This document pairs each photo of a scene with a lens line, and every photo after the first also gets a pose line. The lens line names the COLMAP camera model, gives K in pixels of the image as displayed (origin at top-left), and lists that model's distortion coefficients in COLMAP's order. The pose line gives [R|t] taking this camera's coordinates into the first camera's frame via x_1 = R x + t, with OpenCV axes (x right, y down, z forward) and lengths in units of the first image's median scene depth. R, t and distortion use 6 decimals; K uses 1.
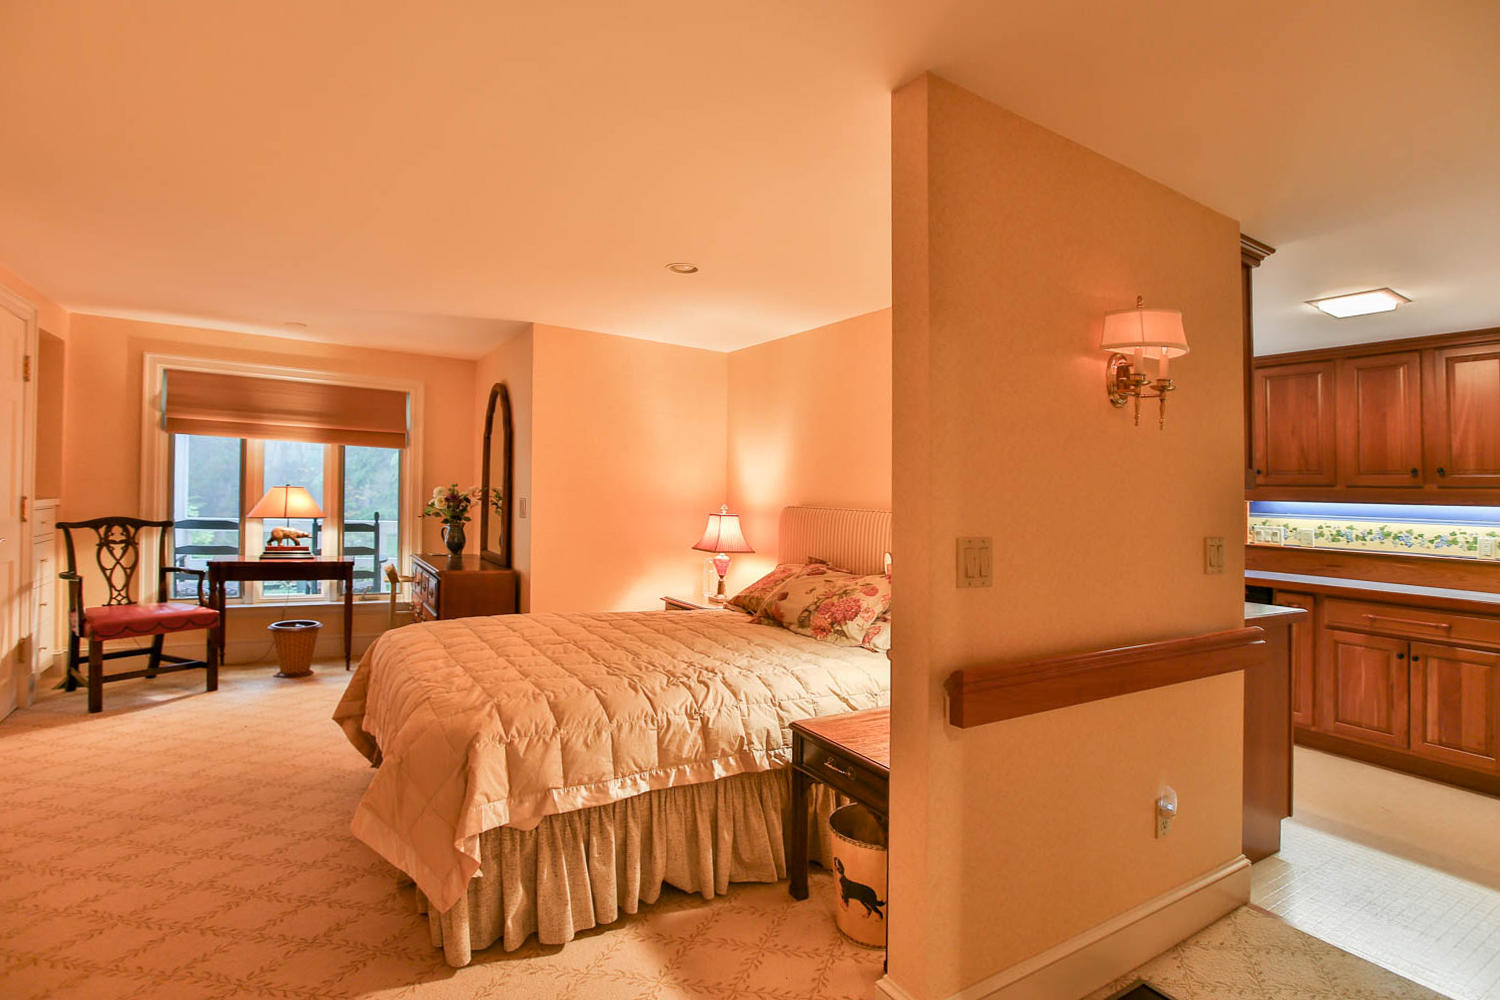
lens RADIAL K [[744.1, 0, 751.6], [0, 744.1, 497.0], [0, 0, 1]] dist [-0.003818, 0.013383]
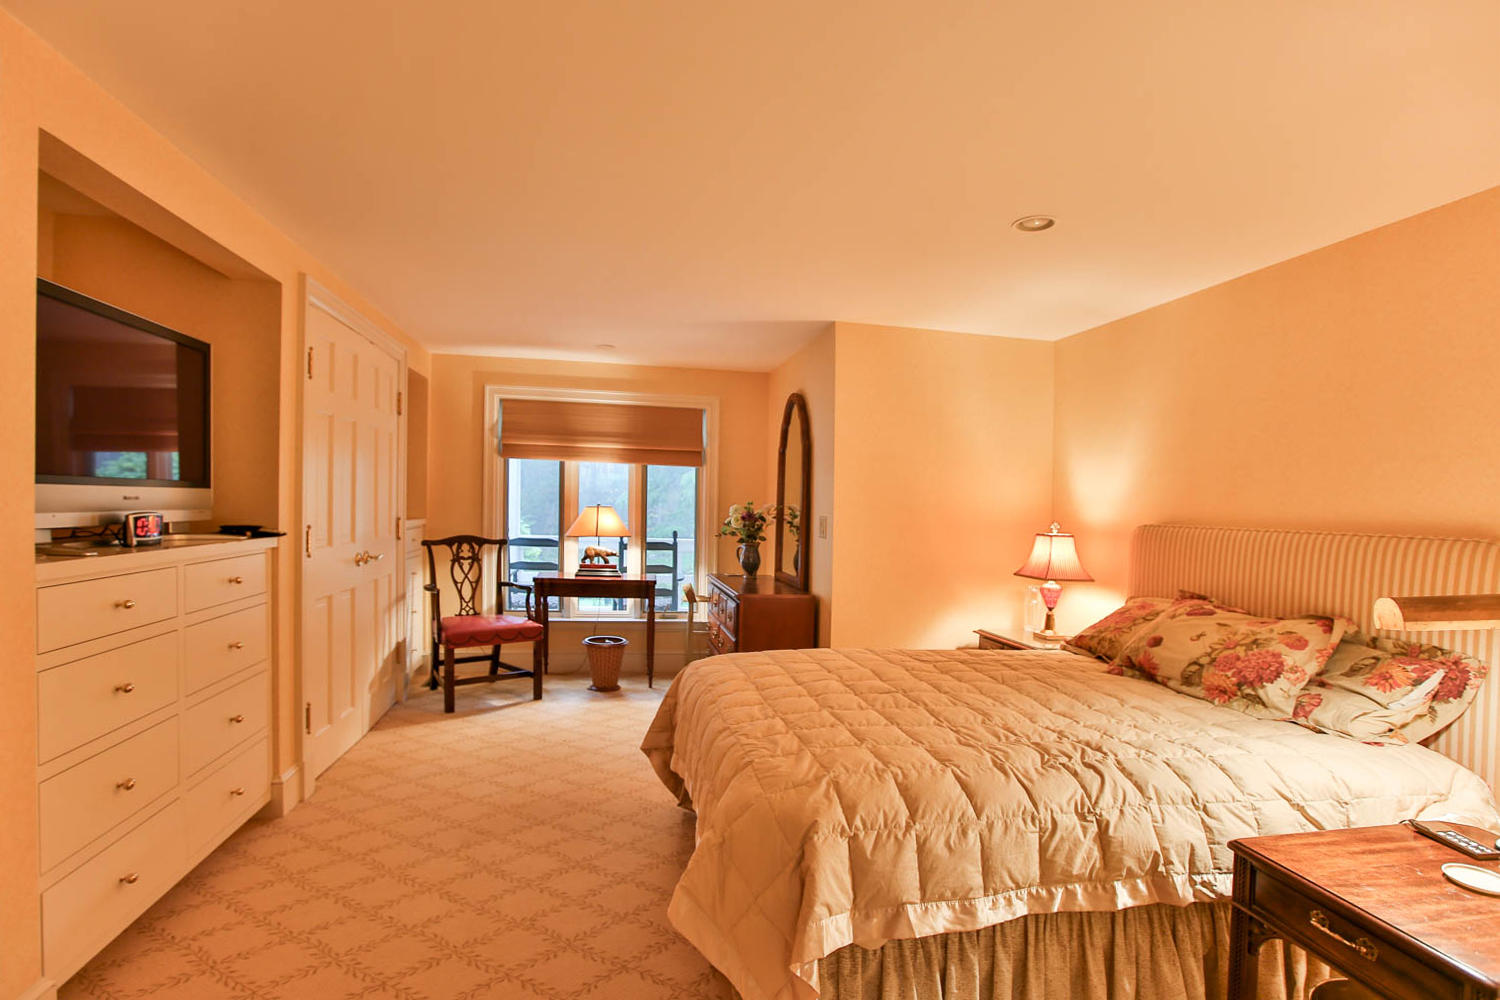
lens RADIAL K [[715.6, 0, 750.0], [0, 715.6, 500.0], [0, 0, 1]] dist [-0.000495, 0.056823]
pose [[0.940844, -0.013280, -0.338579, -0.102920], [0.006932, 0.999777, -0.019952, -0.001590], [0.338768, 0.016425, 0.940726, 0.158225]]
